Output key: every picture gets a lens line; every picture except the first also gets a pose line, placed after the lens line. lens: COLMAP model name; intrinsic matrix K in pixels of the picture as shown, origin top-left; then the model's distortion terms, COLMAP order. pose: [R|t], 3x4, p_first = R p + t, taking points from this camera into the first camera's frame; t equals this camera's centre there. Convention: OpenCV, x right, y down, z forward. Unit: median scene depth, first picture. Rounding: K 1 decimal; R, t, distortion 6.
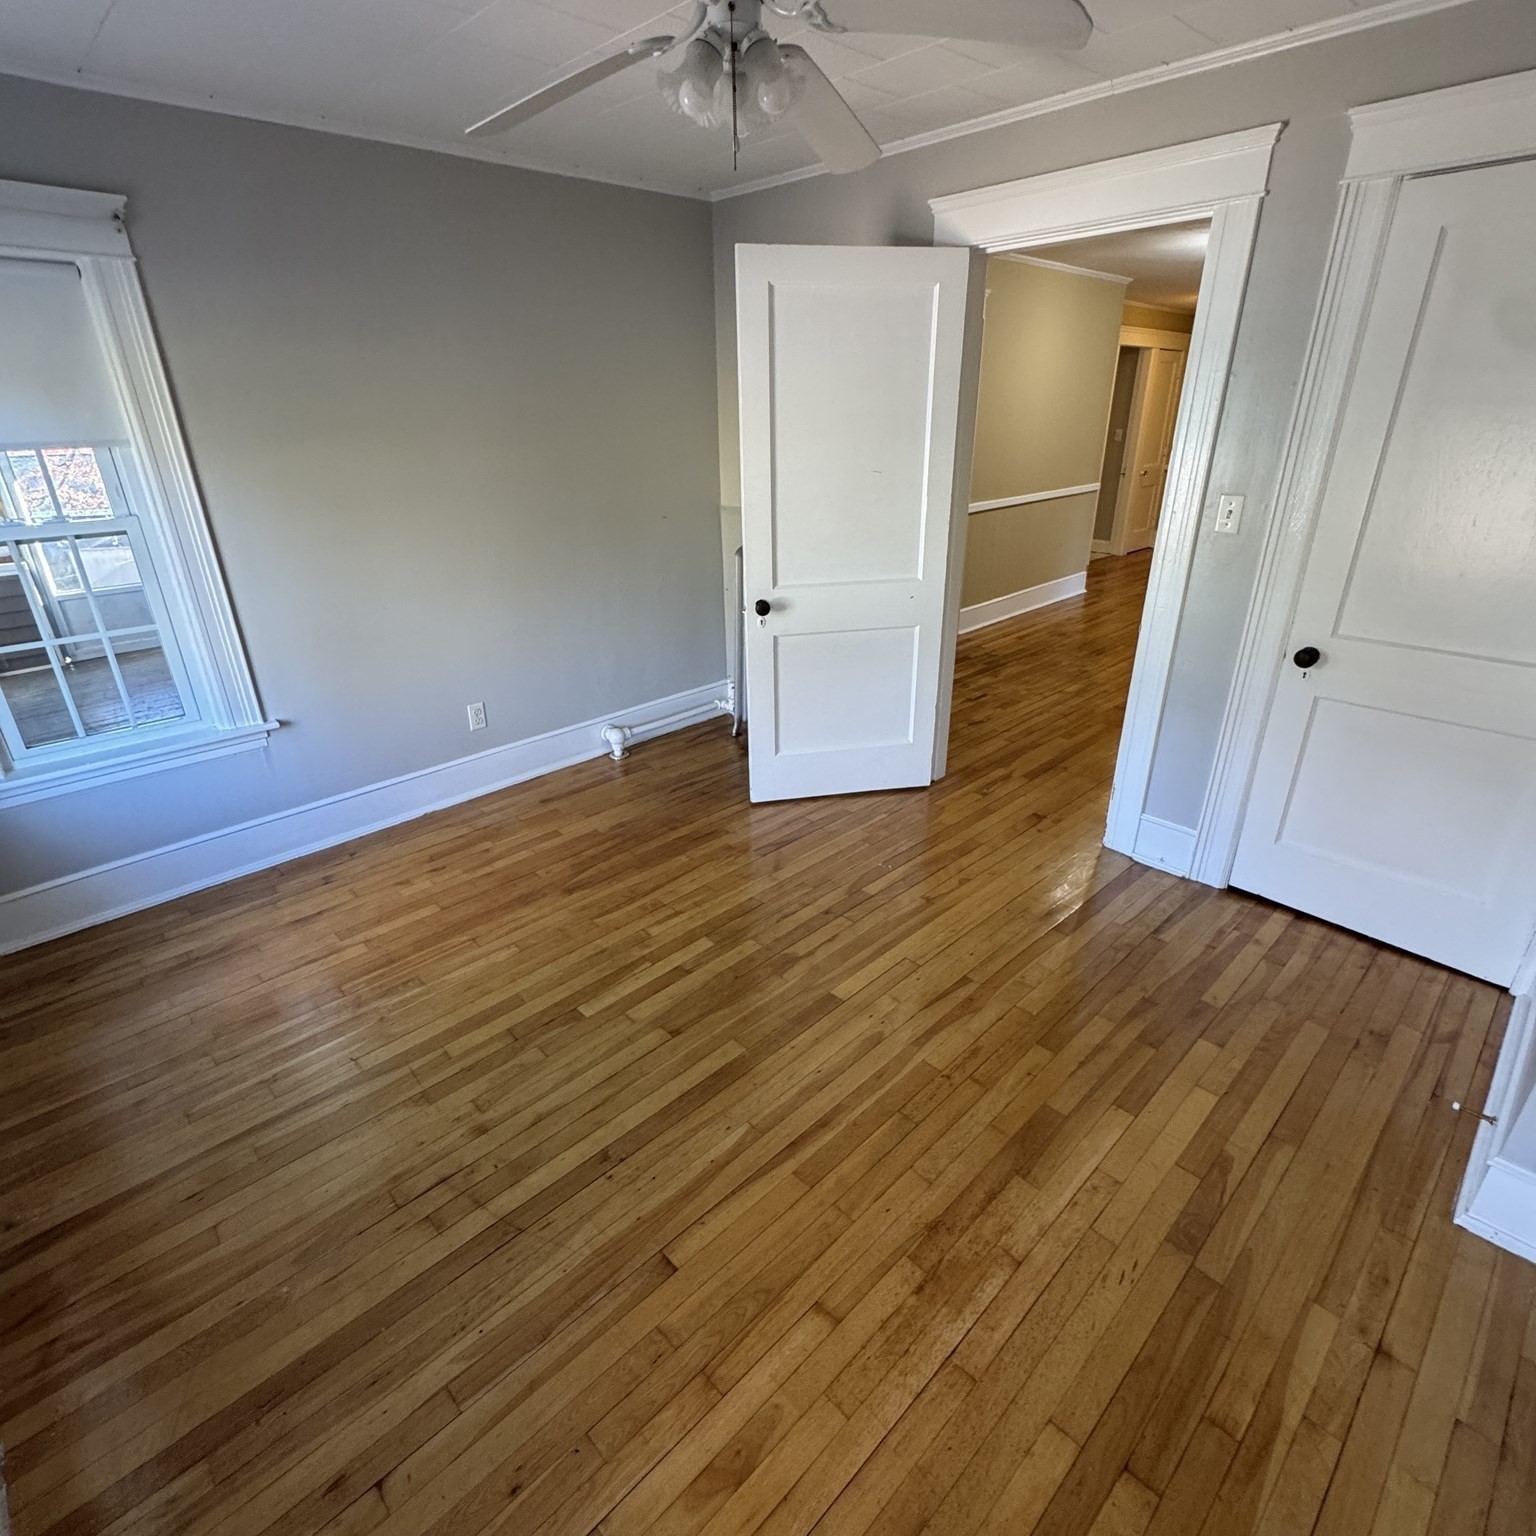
lens RADIAL K [[818.3, 0, 764.9], [0, 818.3, 769.9], [0, 0, 1]] dist [-0.001271, -0.000172]
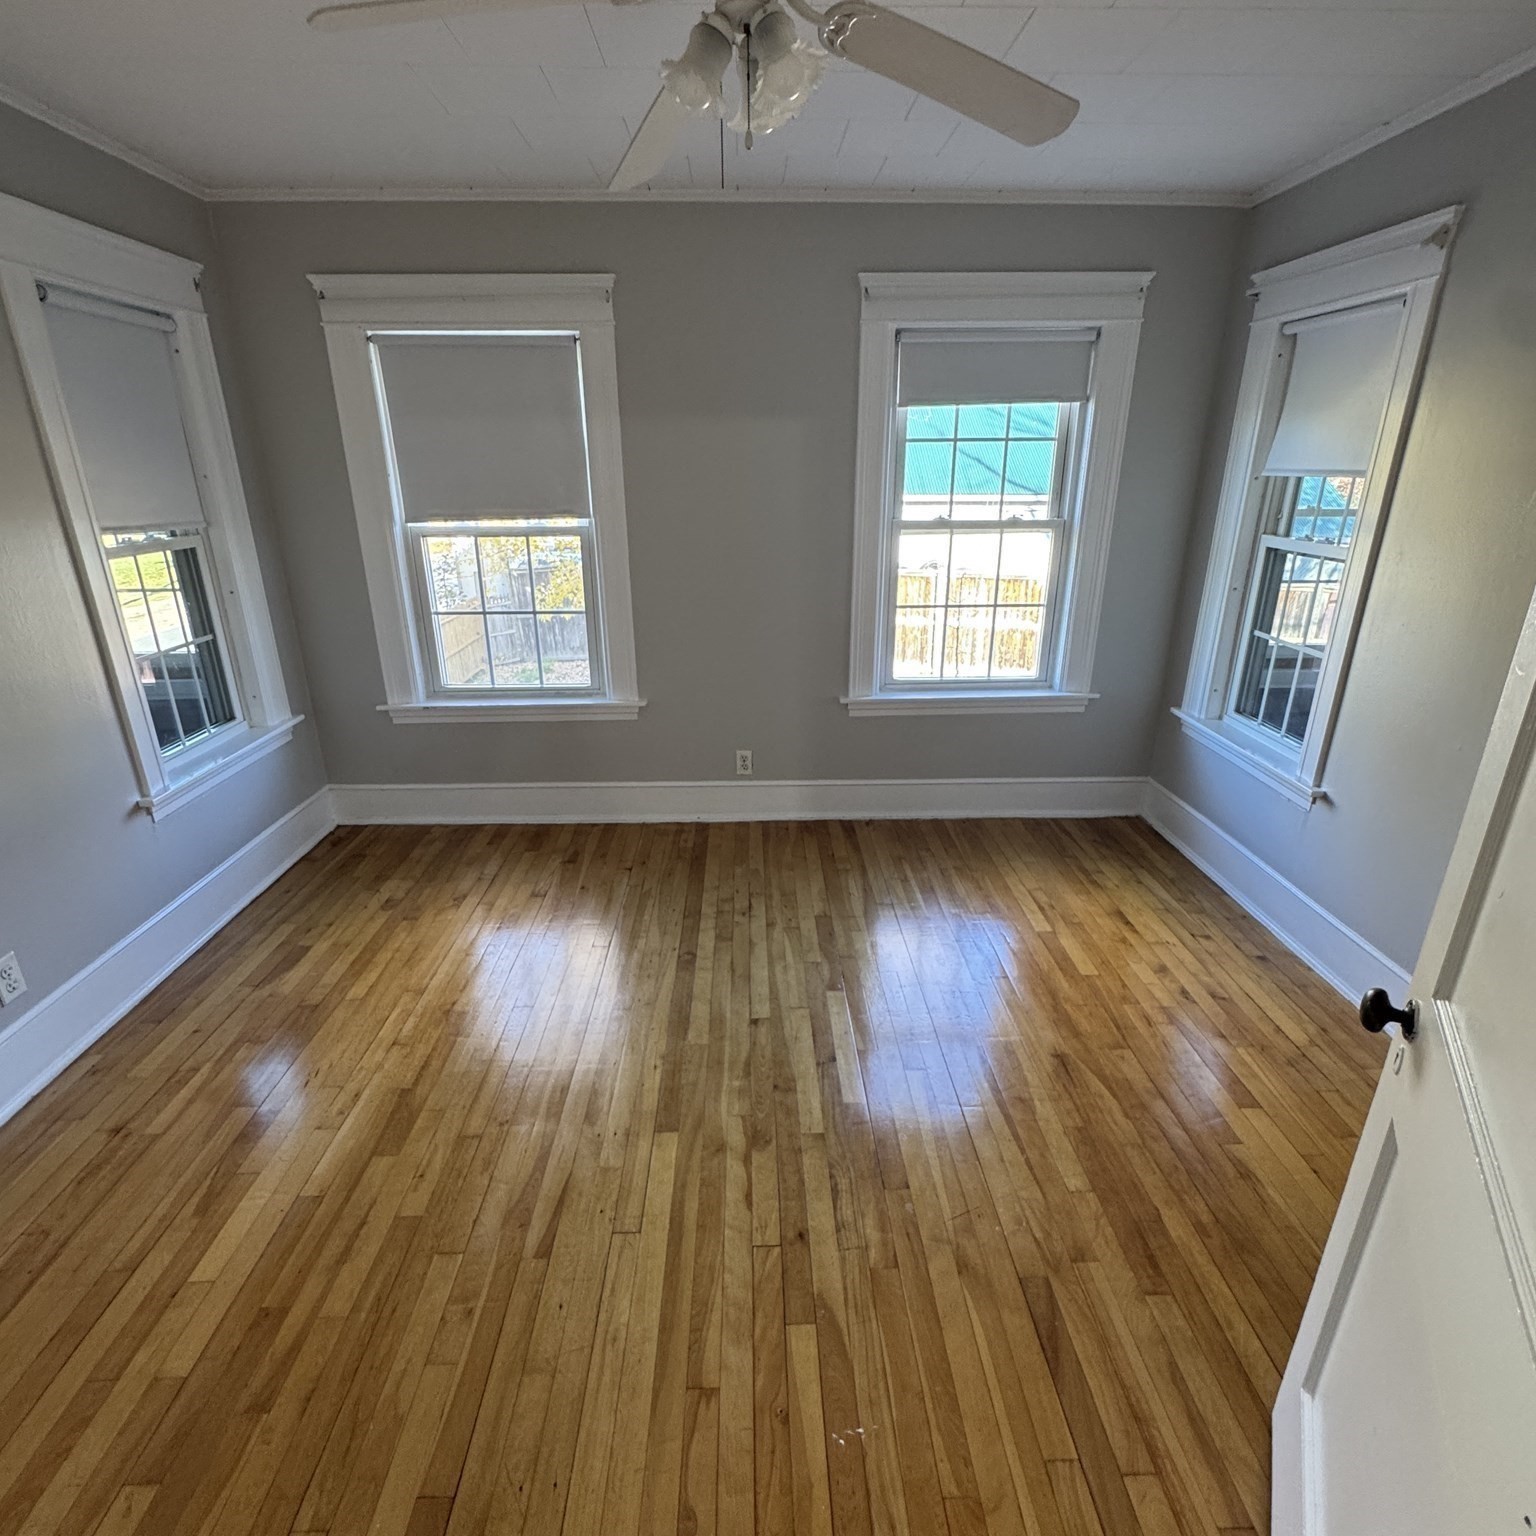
lens RADIAL K [[818.3, 0, 767.0], [0, 818.3, 764.1], [0, 0, 1]] dist [-0.001271, -0.000172]
pose [[-0.669076, 0.271417, -0.691860, 0.503688], [-0.293195, 0.759026, 0.581306, -0.534409], [0.682916, 0.591788, -0.428268, 1.222383]]
